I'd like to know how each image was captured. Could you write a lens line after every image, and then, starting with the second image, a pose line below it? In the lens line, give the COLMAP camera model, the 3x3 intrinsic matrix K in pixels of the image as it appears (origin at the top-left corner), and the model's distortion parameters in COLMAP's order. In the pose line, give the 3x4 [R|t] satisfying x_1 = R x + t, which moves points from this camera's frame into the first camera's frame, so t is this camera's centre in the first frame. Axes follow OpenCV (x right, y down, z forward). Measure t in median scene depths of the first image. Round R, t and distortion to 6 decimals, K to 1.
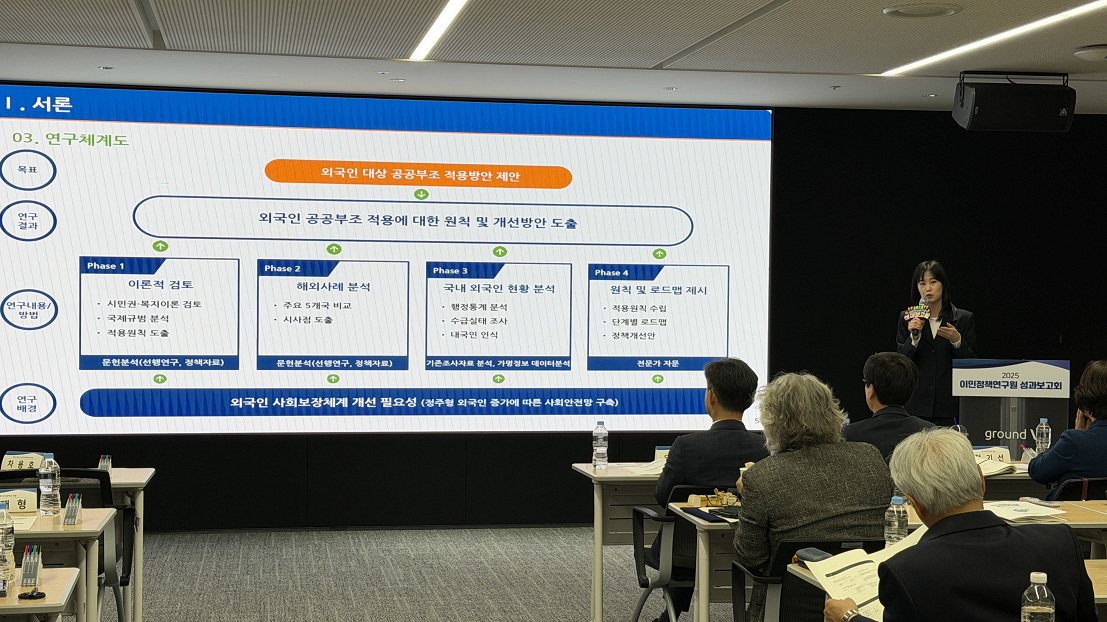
lens RADIAL K [[1689.1, 0, 554.2], [0, 1689.1, 308.6], [0, 0, 1]] dist [0.049967, 0.000000]
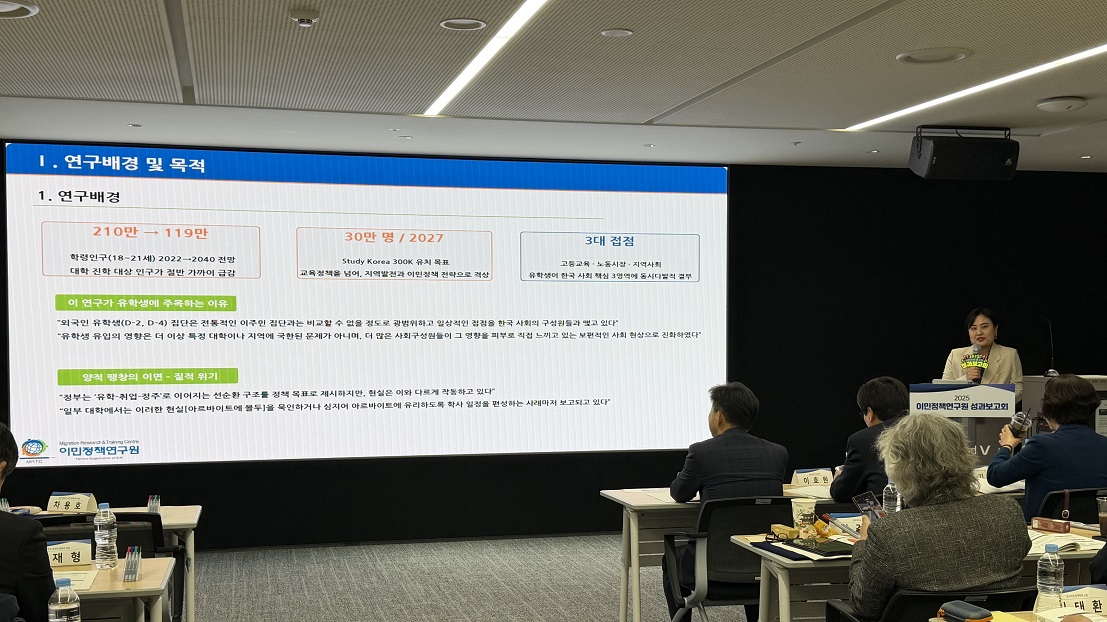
lens RADIAL K [[1295.5, 0, 550.0], [0, 1295.5, 359.4], [0, 0, 1]] dist [0.046357, 0.000000]
pose [[0.997696, -0.014579, 0.066253, -0.060855], [0.013727, 0.999817, 0.013303, -0.001322], [-0.066434, -0.012362, 0.997714, 0.162136]]
